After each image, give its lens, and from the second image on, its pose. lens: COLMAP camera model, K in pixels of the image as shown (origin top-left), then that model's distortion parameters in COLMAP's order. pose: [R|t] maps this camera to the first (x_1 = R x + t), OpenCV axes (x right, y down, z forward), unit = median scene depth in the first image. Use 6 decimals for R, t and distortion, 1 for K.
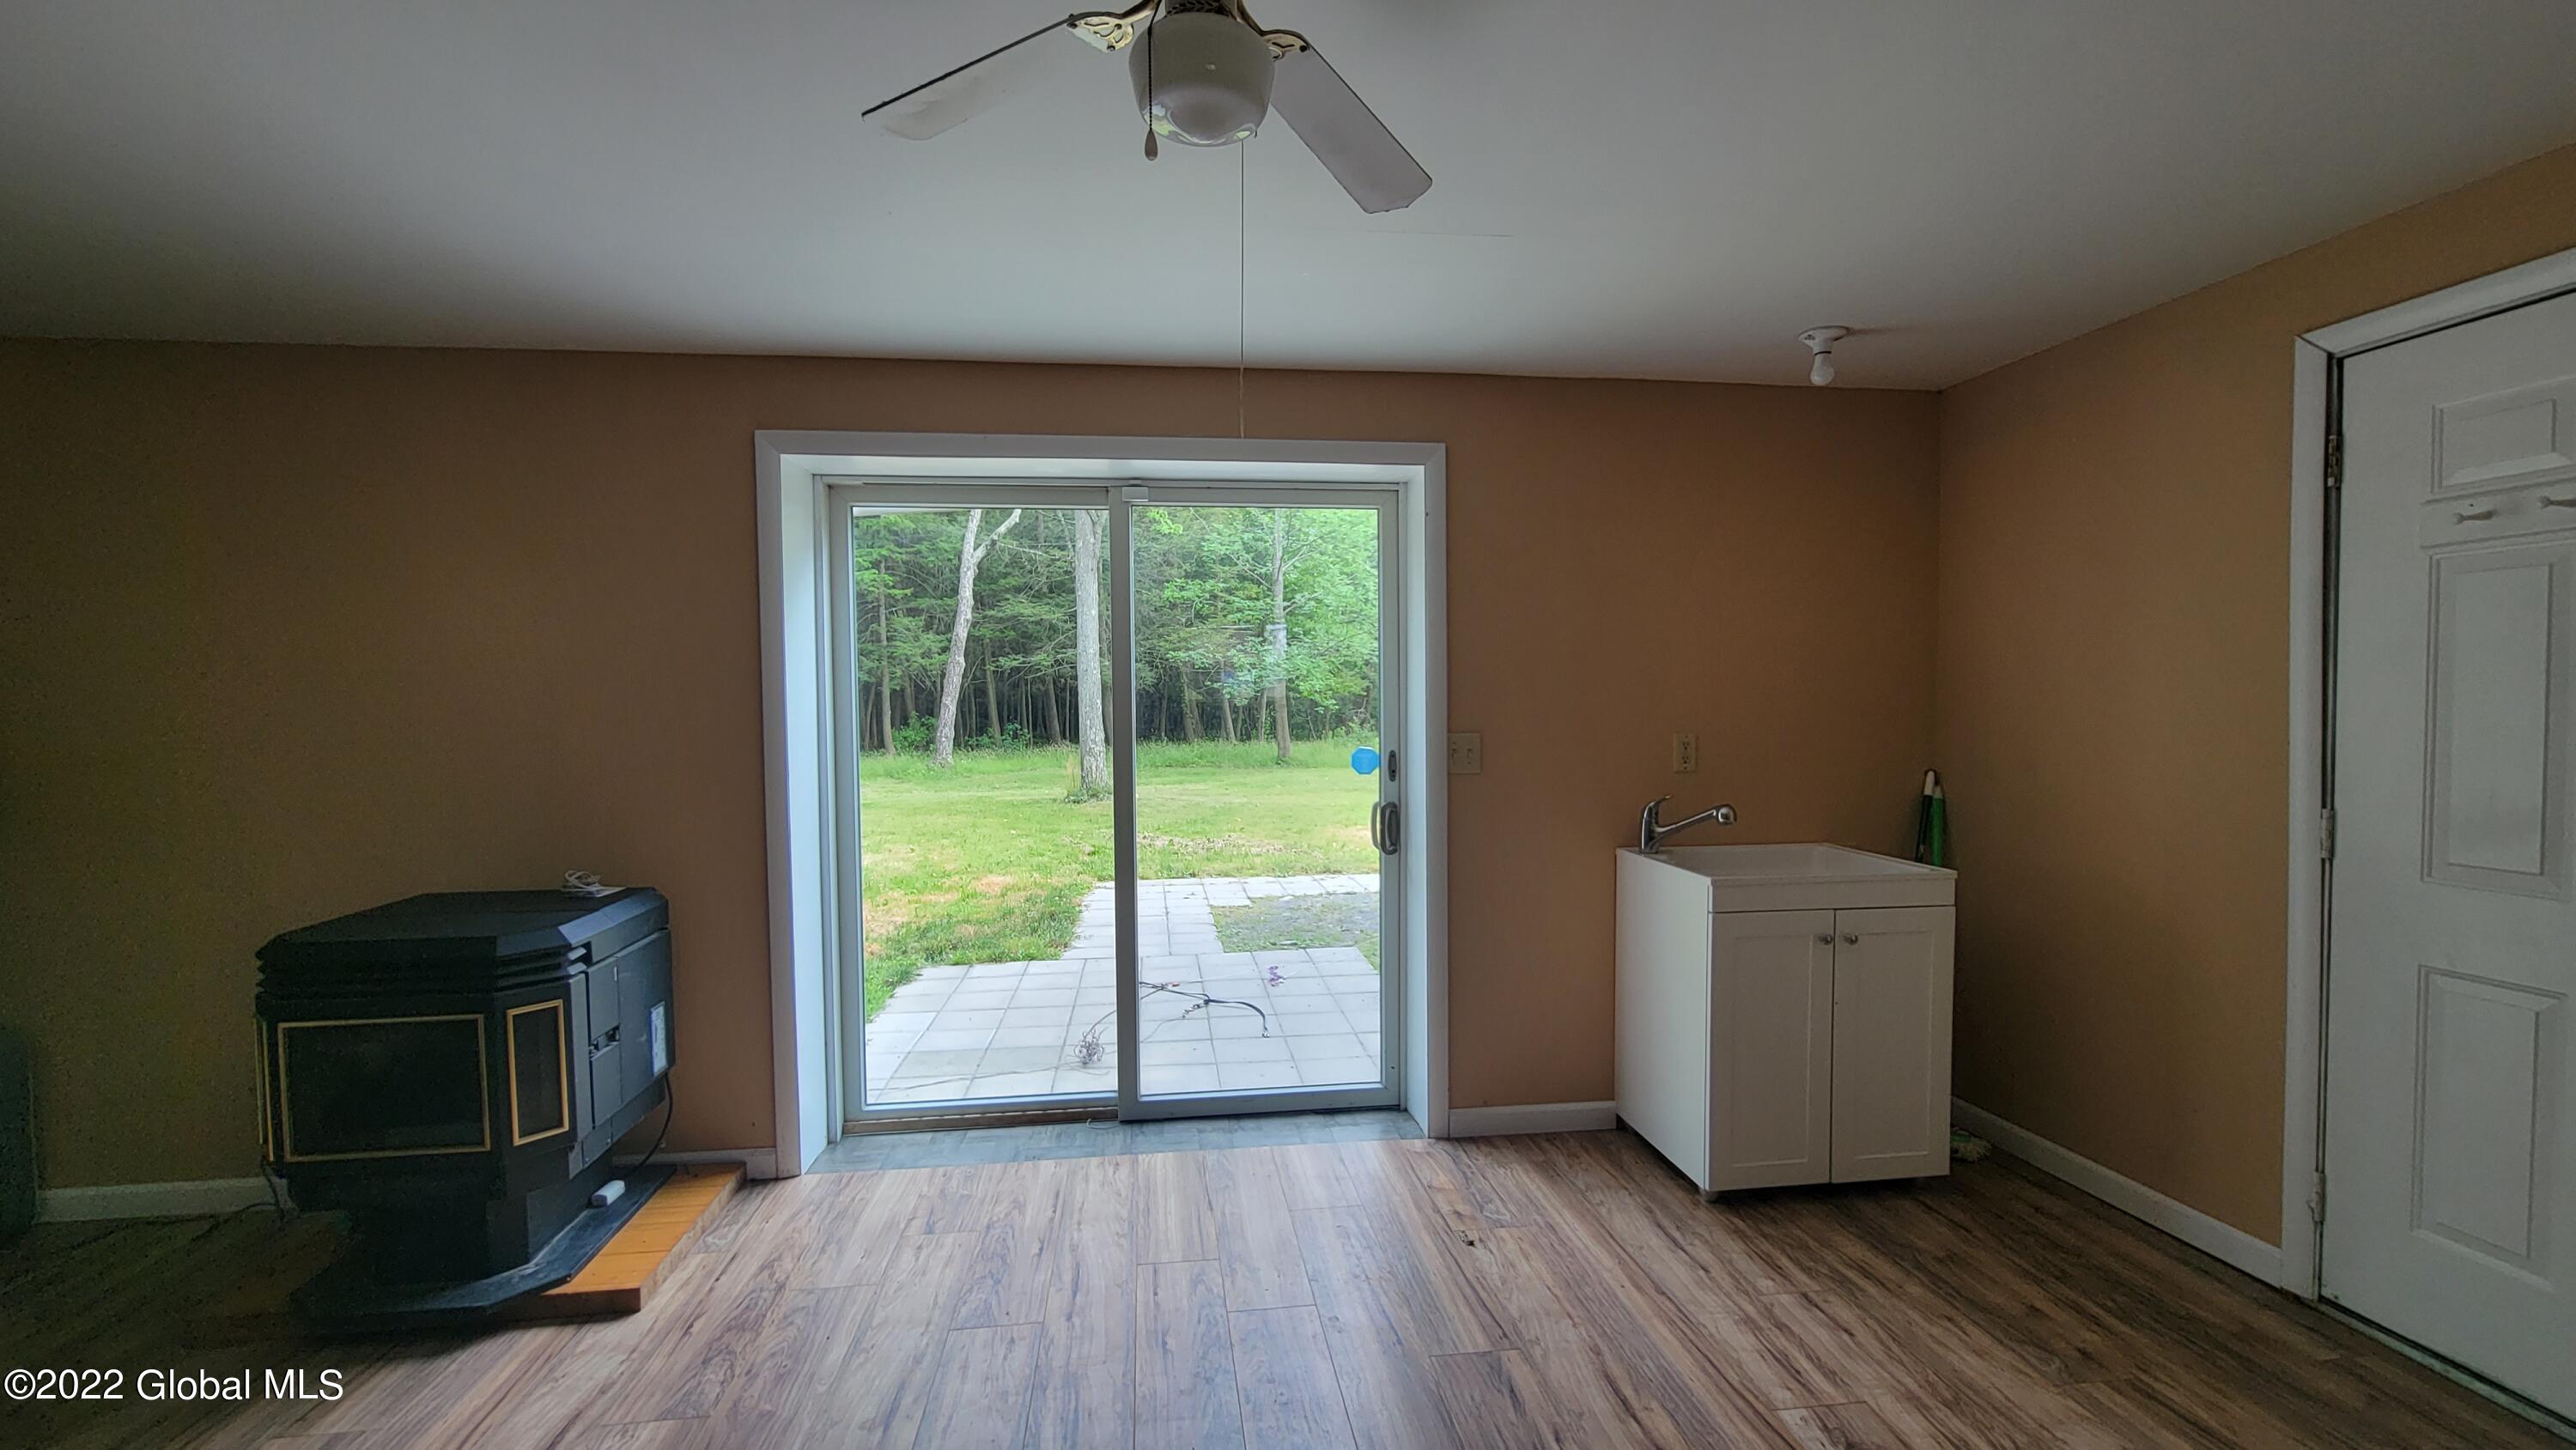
lens RADIAL K [[1069.4, 0, 1284.3], [0, 1069.4, 743.2], [0, 0, 1]] dist [-0.000825, -0.000013]
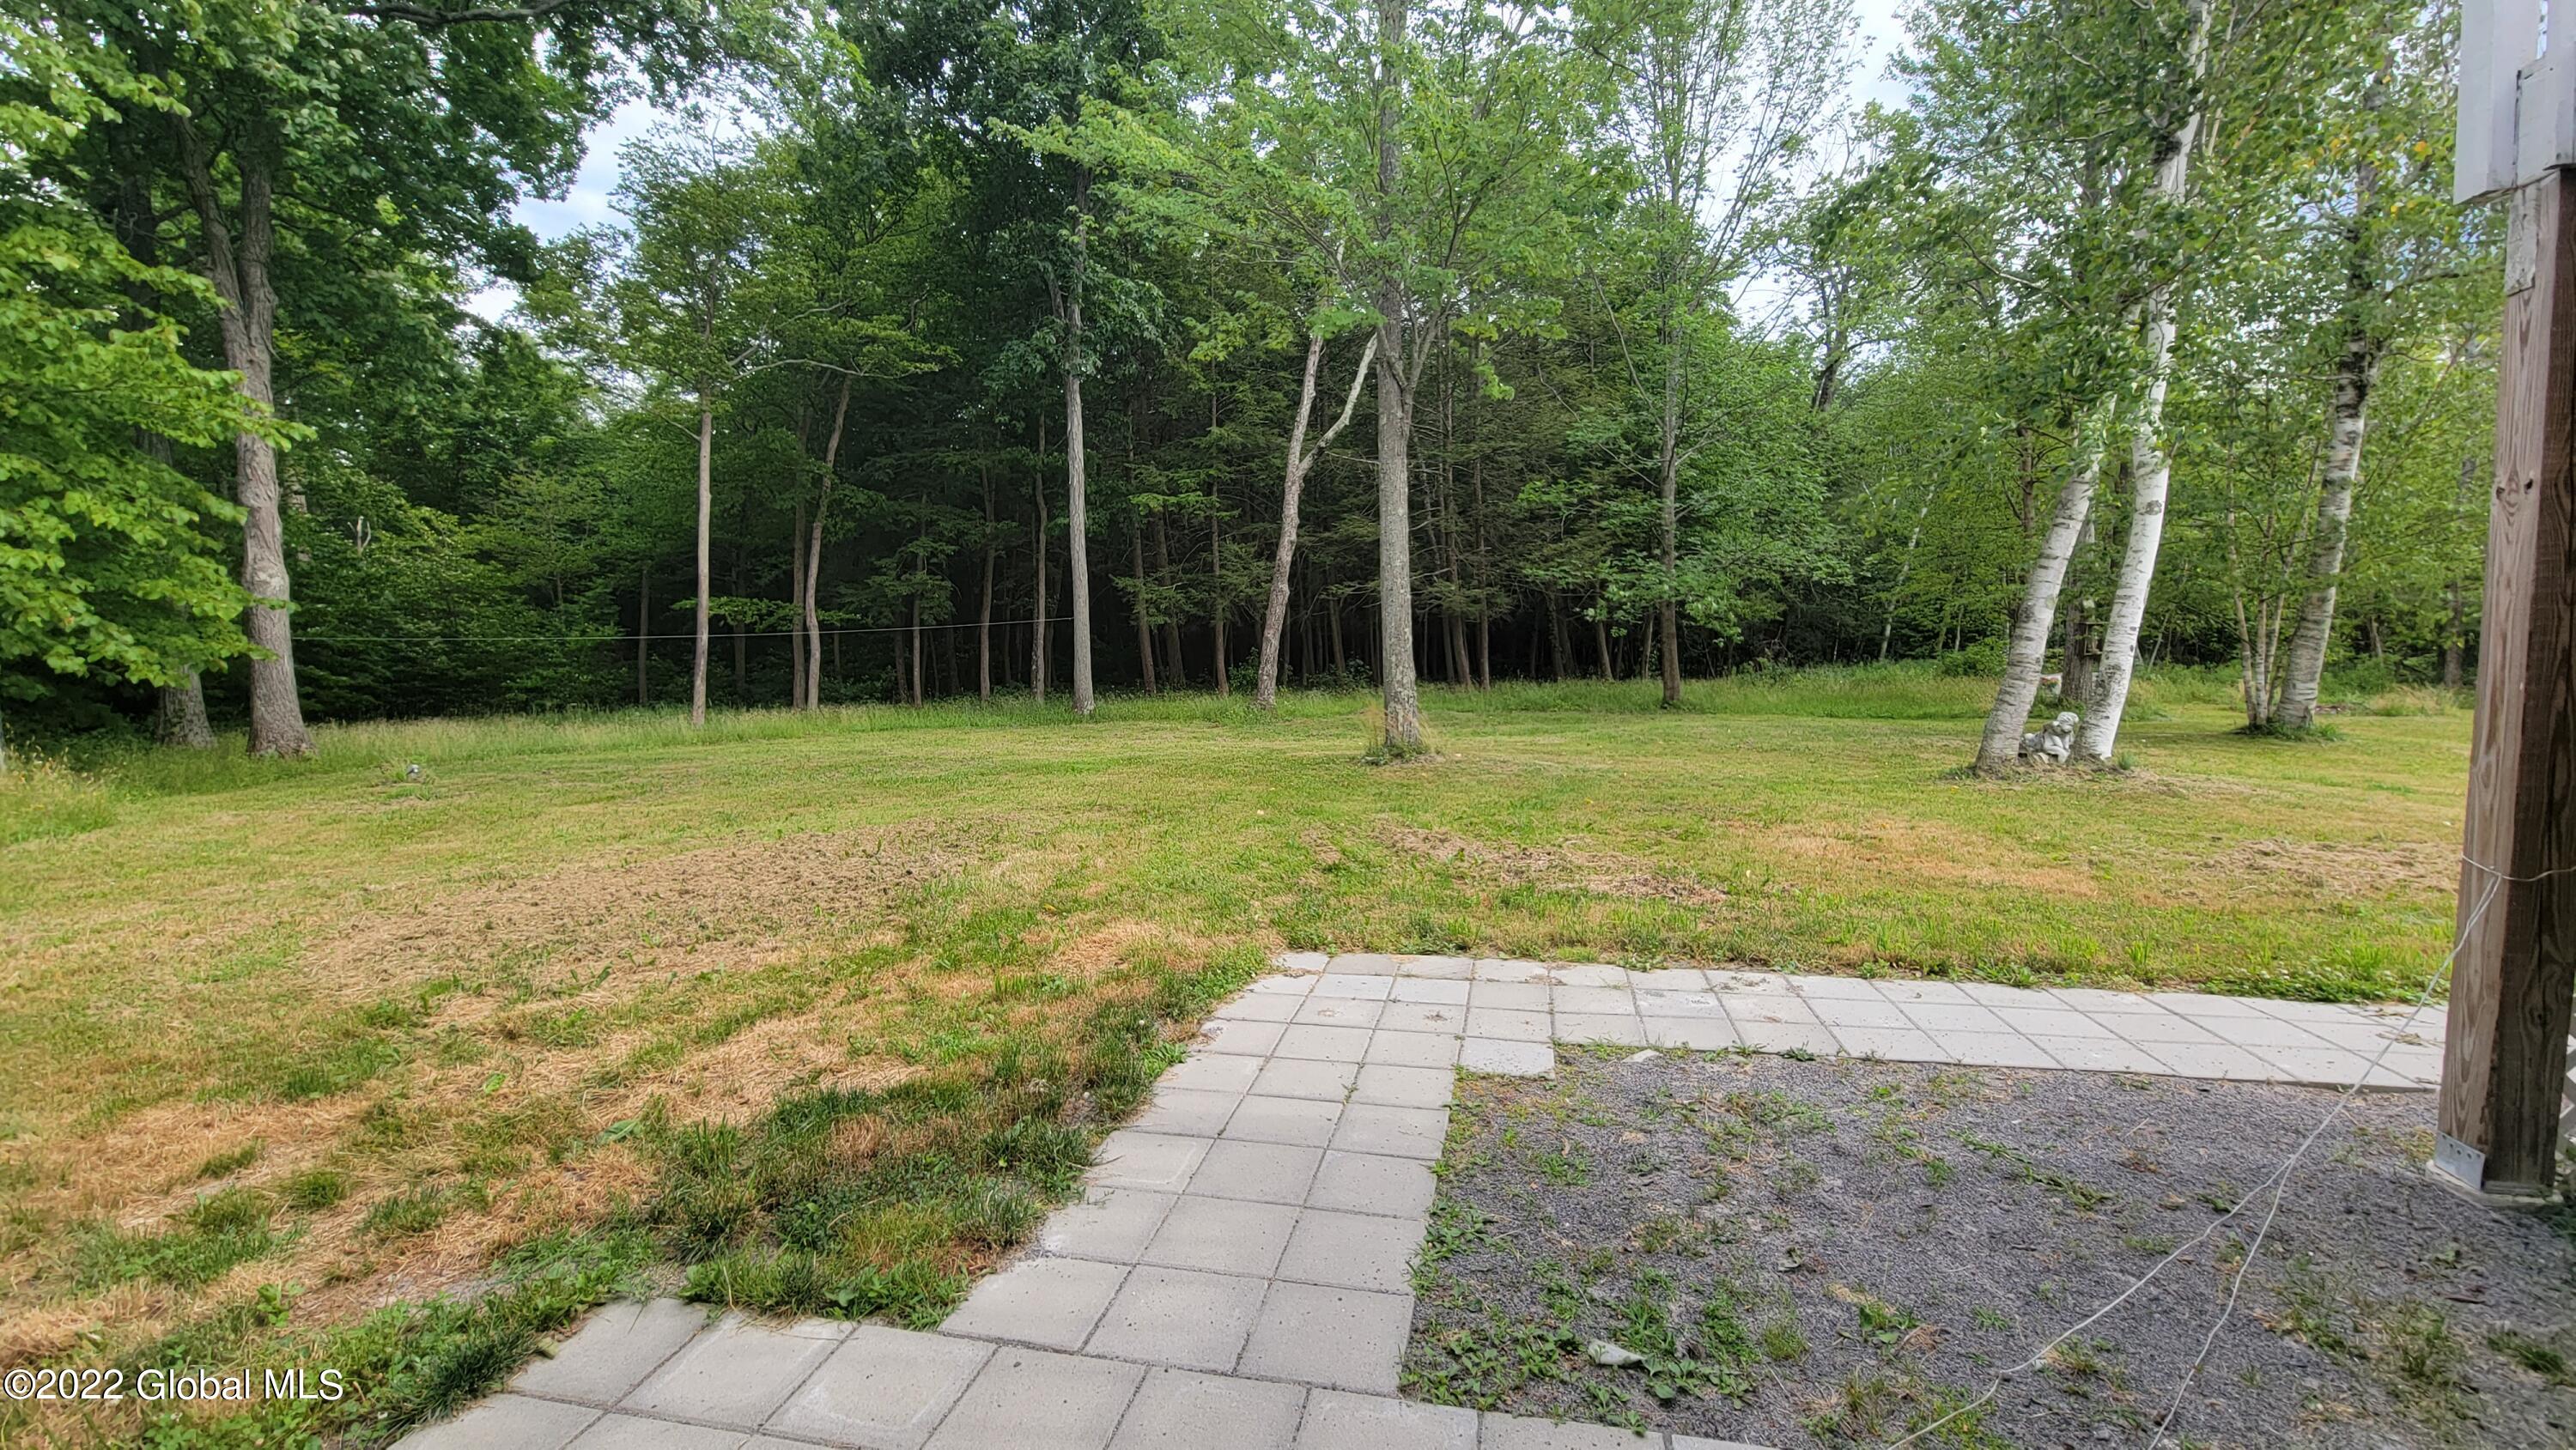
lens RADIAL K [[1069.4, 0, 1284.3], [0, 1069.4, 743.2], [0, 0, 1]] dist [-0.000825, -0.000013]
pose [[0.938793, 0.022156, -0.343767, 0.003523], [-0.001208, 0.998135, 0.061032, -0.003150], [0.344478, -0.056881, 0.937069, 0.149401]]
